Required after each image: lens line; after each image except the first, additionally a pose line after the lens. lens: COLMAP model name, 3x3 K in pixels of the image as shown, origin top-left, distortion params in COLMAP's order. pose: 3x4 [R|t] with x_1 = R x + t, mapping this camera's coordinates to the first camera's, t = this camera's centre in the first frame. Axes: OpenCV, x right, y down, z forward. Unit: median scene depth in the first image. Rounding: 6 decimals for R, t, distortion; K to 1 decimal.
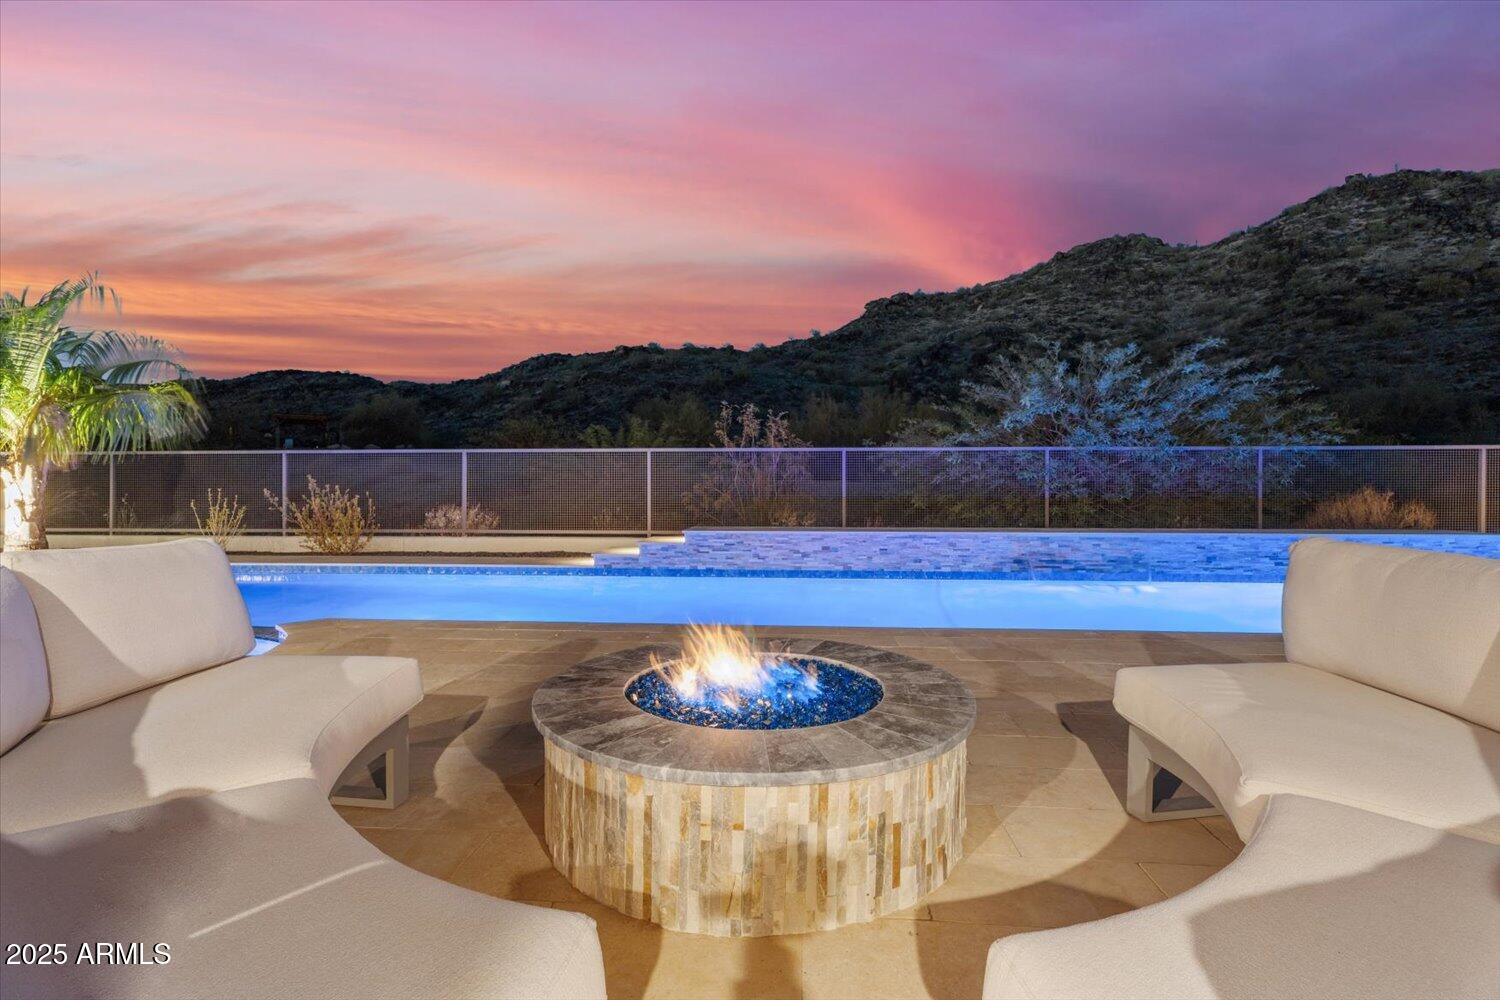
lens RADIAL K [[672.4, 0, 744.6], [0, 672.4, 485.5], [0, 0, 1]] dist [0.001902, 0.001117]
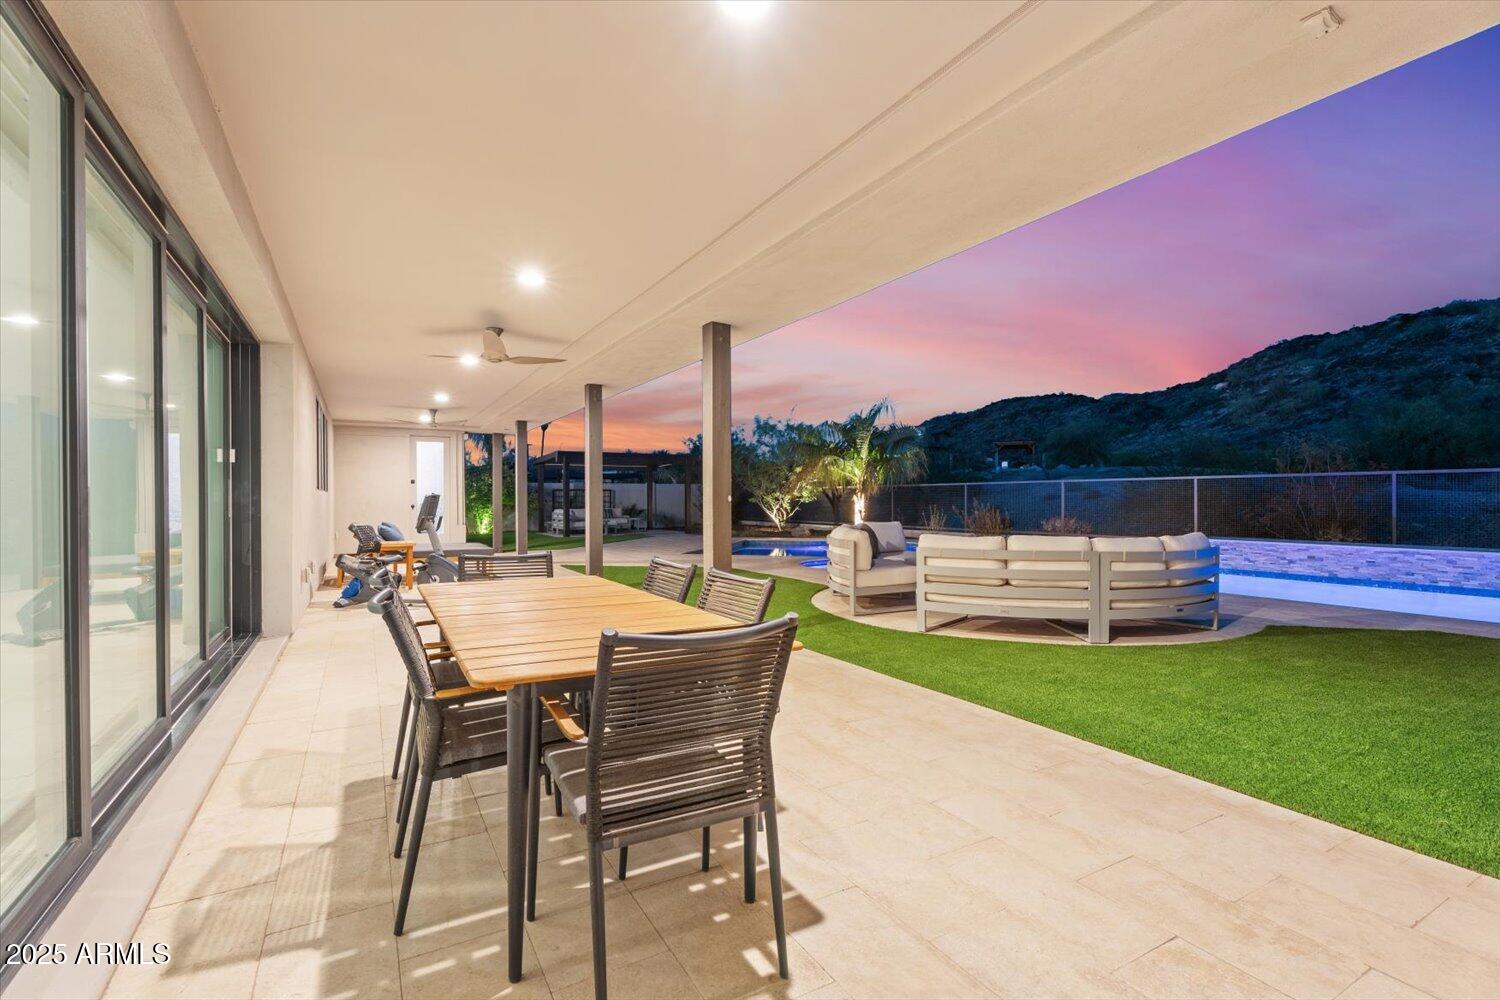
lens RADIAL K [[672.4, 0, 746.0], [0, 672.4, 501.0], [0, 0, 1]] dist [0.001902, 0.001117]
pose [[0.557545, 0.002491, -0.830143, 0.493742], [0.001786, 0.999990, 0.004200, -0.016008], [0.830145, -0.003824, 0.557534, -0.488116]]
